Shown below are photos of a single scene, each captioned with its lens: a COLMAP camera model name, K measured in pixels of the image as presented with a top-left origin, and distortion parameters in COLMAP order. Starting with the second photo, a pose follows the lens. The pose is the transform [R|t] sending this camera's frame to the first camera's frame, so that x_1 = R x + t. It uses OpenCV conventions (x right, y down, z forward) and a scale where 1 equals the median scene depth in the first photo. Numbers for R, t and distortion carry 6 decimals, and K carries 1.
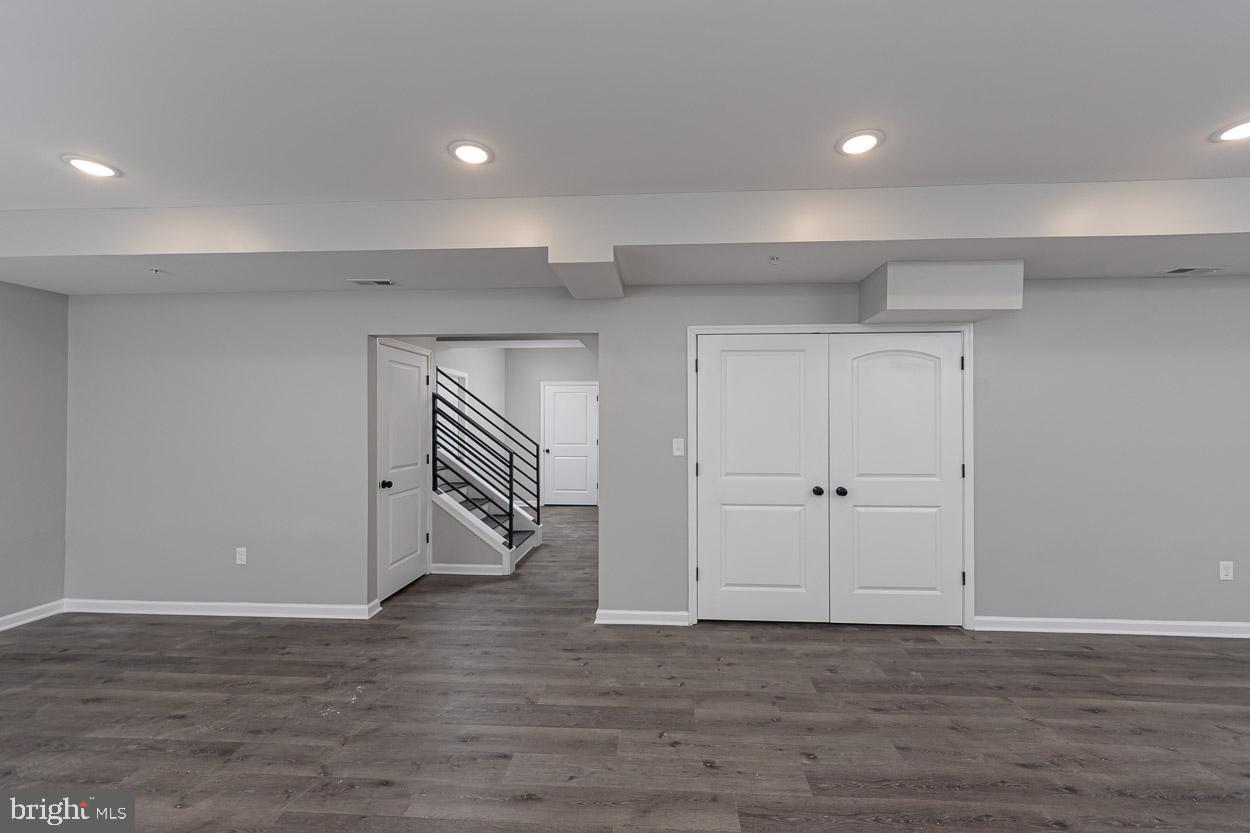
lens RADIAL K [[478.0, 0, 627.4], [0, 478.0, 414.0], [0, 0, 1]] dist [0.000612, 0.000669]
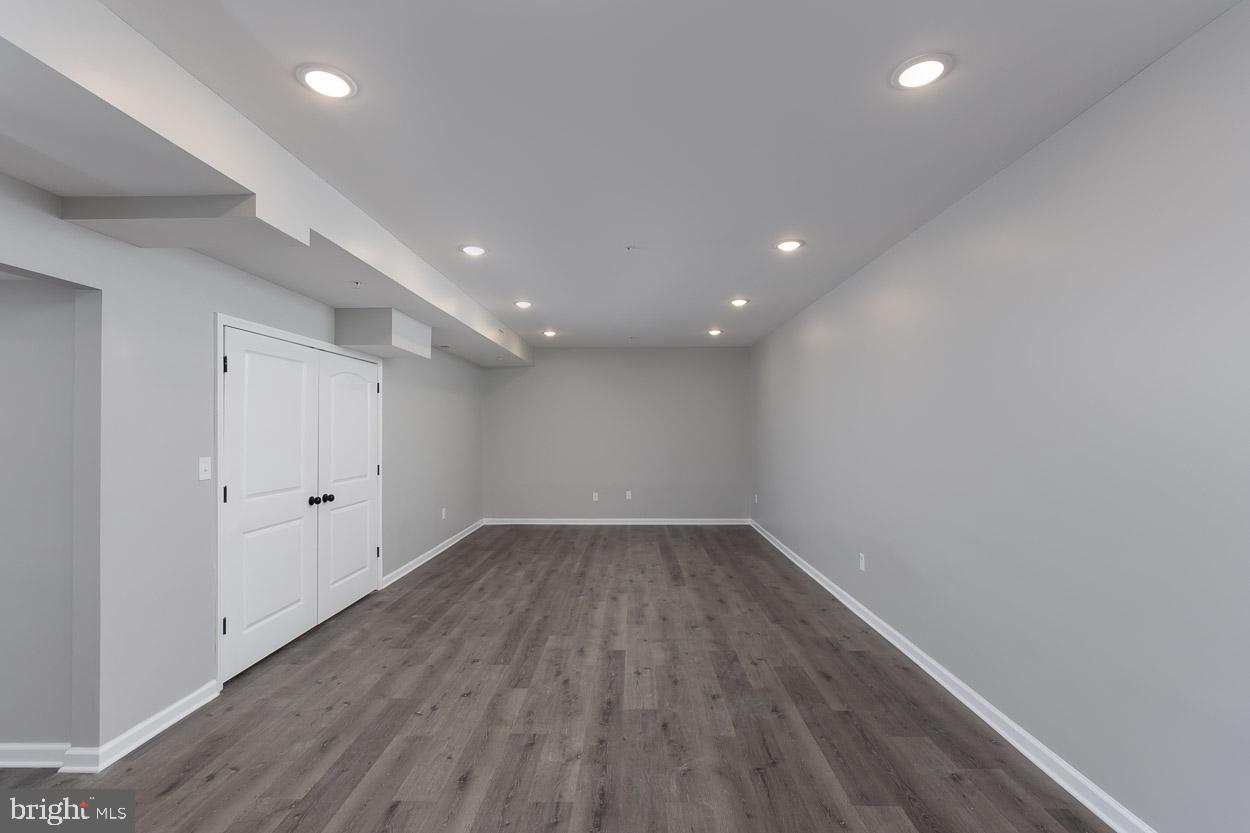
lens RADIAL K [[545.2, 0, 622.7], [0, 545.2, 420.3], [0, 0, 1]] dist [0.010689, -0.000189]
pose [[-0.039035, 0.019161, 0.999054, -0.965969], [-0.010536, 0.999753, -0.019586, 0.003448], [-0.999182, -0.011291, -0.038824, 0.452575]]
